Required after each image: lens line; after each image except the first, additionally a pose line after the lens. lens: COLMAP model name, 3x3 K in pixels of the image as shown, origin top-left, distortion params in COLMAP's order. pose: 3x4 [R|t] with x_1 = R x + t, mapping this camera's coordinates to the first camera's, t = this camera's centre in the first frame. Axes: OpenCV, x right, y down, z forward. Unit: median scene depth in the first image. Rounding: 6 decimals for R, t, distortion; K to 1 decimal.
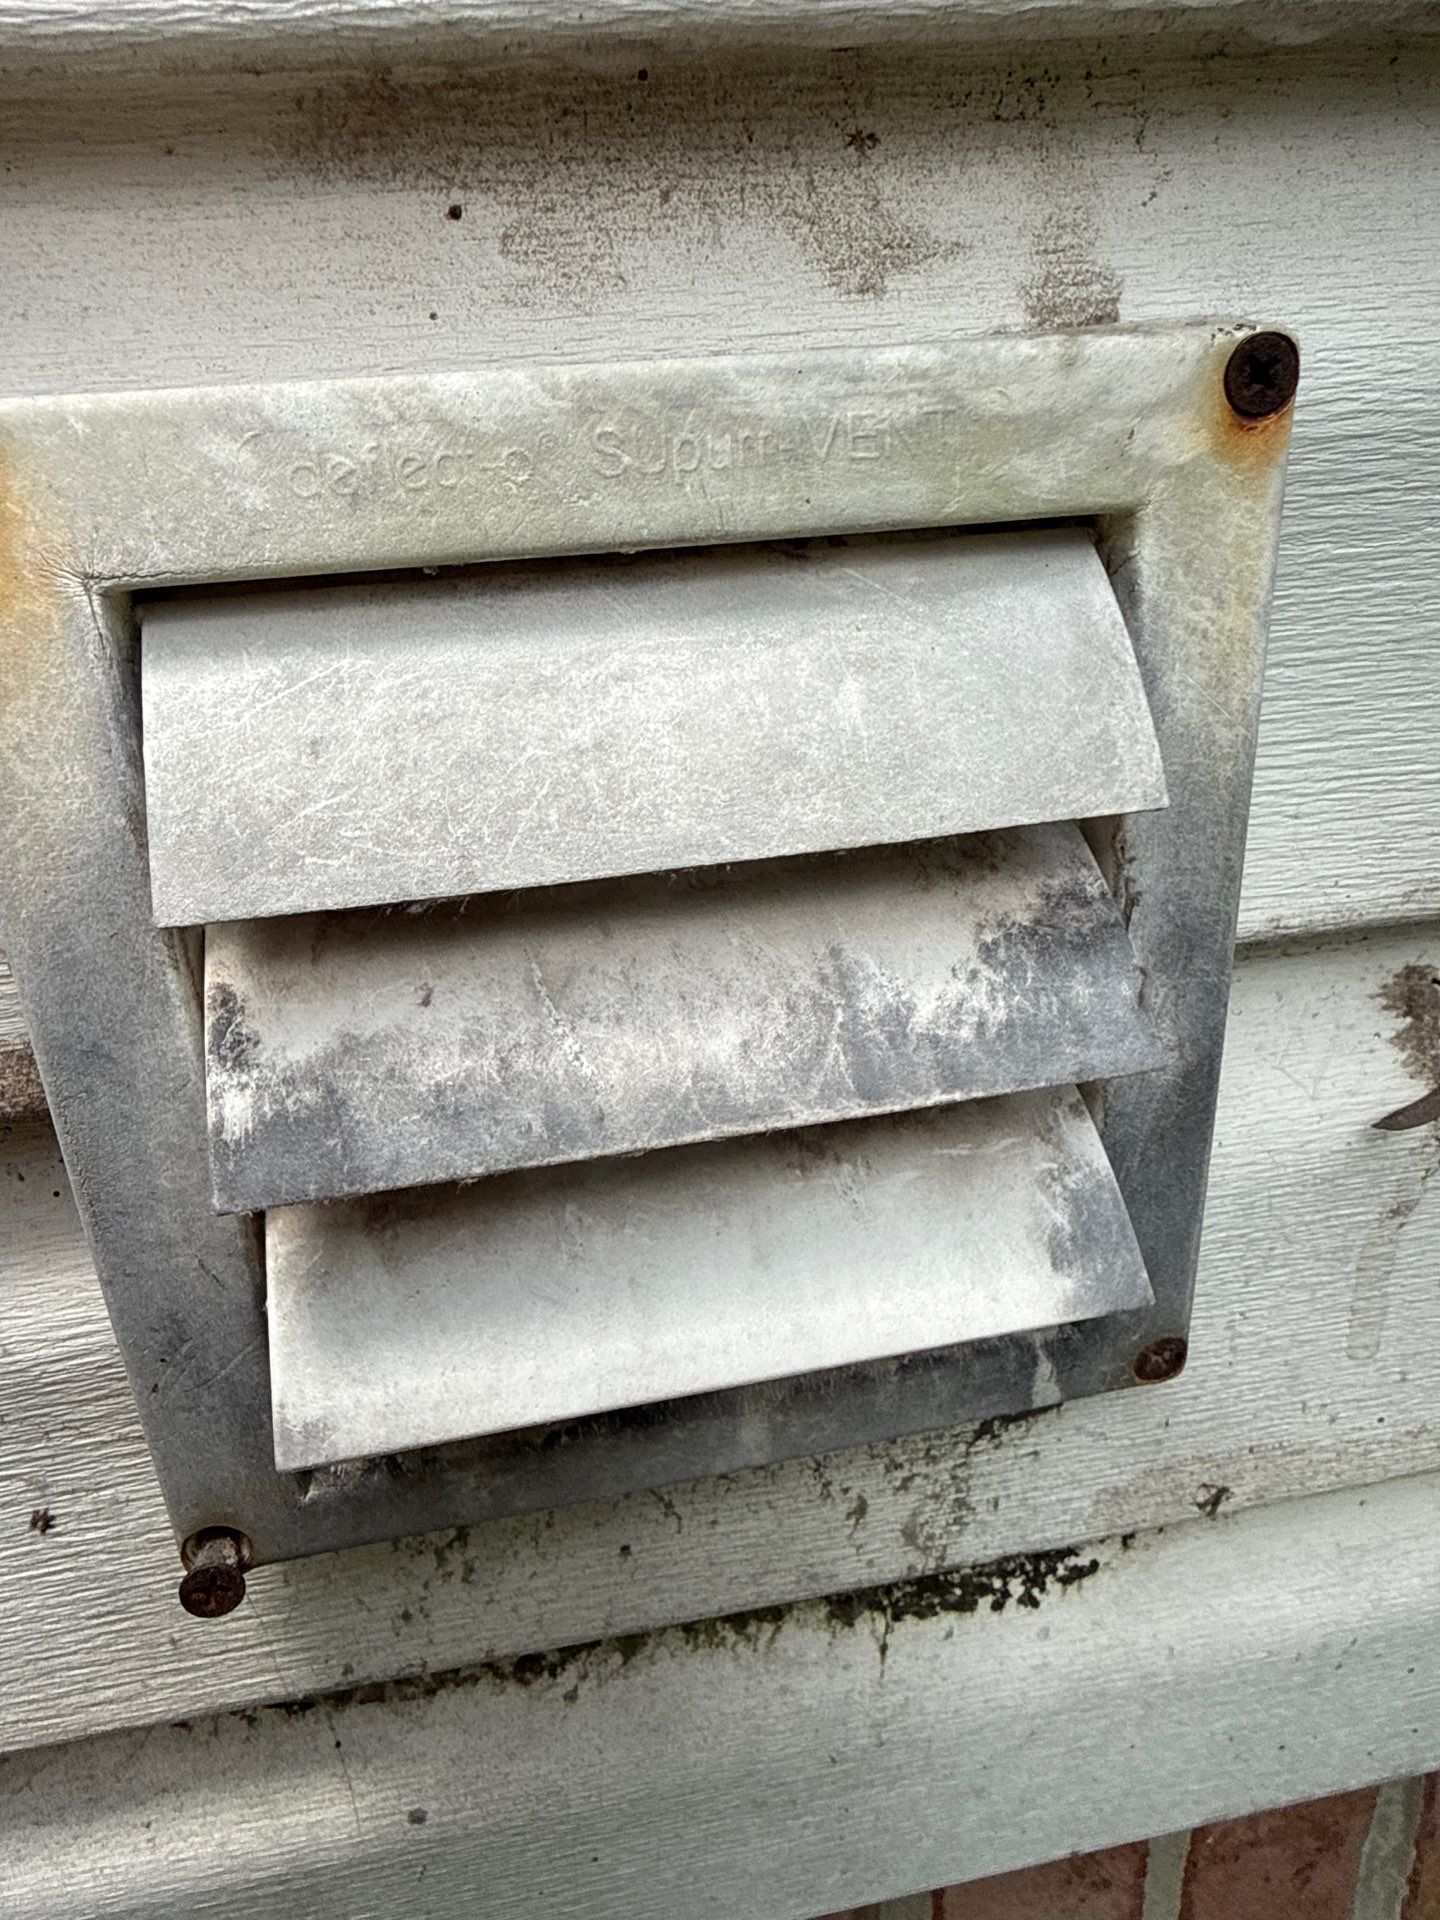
lens RADIAL K [[1393.4, 0, 711.0], [0, 1393.4, 963.5], [0, 0, 1]] dist [0.005614, -0.007035]
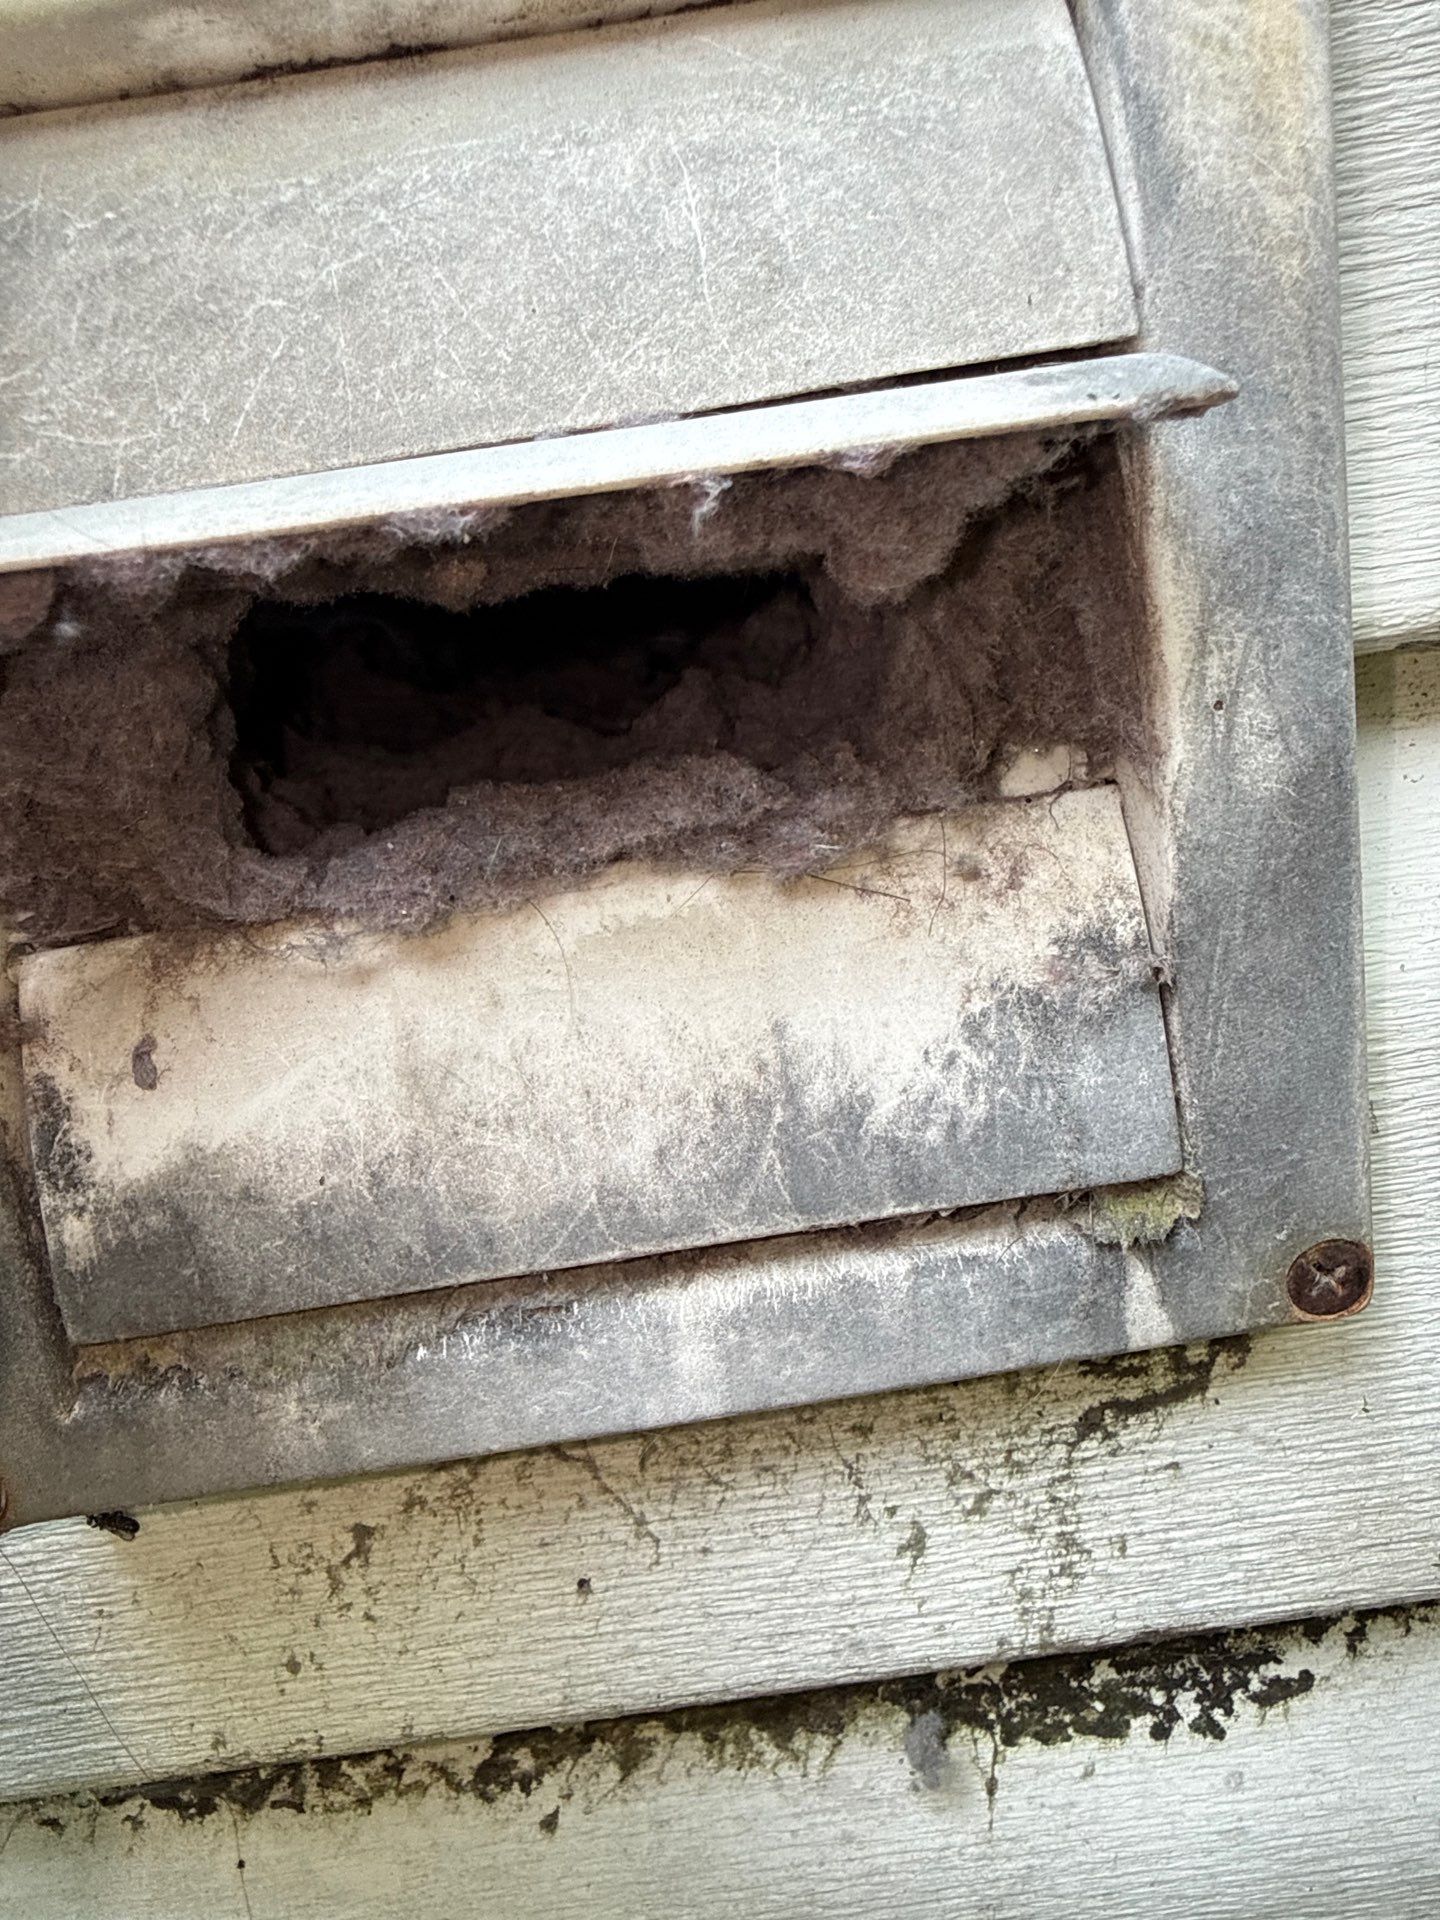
lens RADIAL K [[1391.6, 0, 716.7], [0, 1391.6, 955.6], [0, 0, 1]] dist [-0.003780, 0.005196]
pose [[0.981682, -0.047442, -0.184527, 0.152387], [0.015931, 0.985550, -0.168633, 0.219586], [0.189861, 0.162604, 0.968252, 0.260731]]
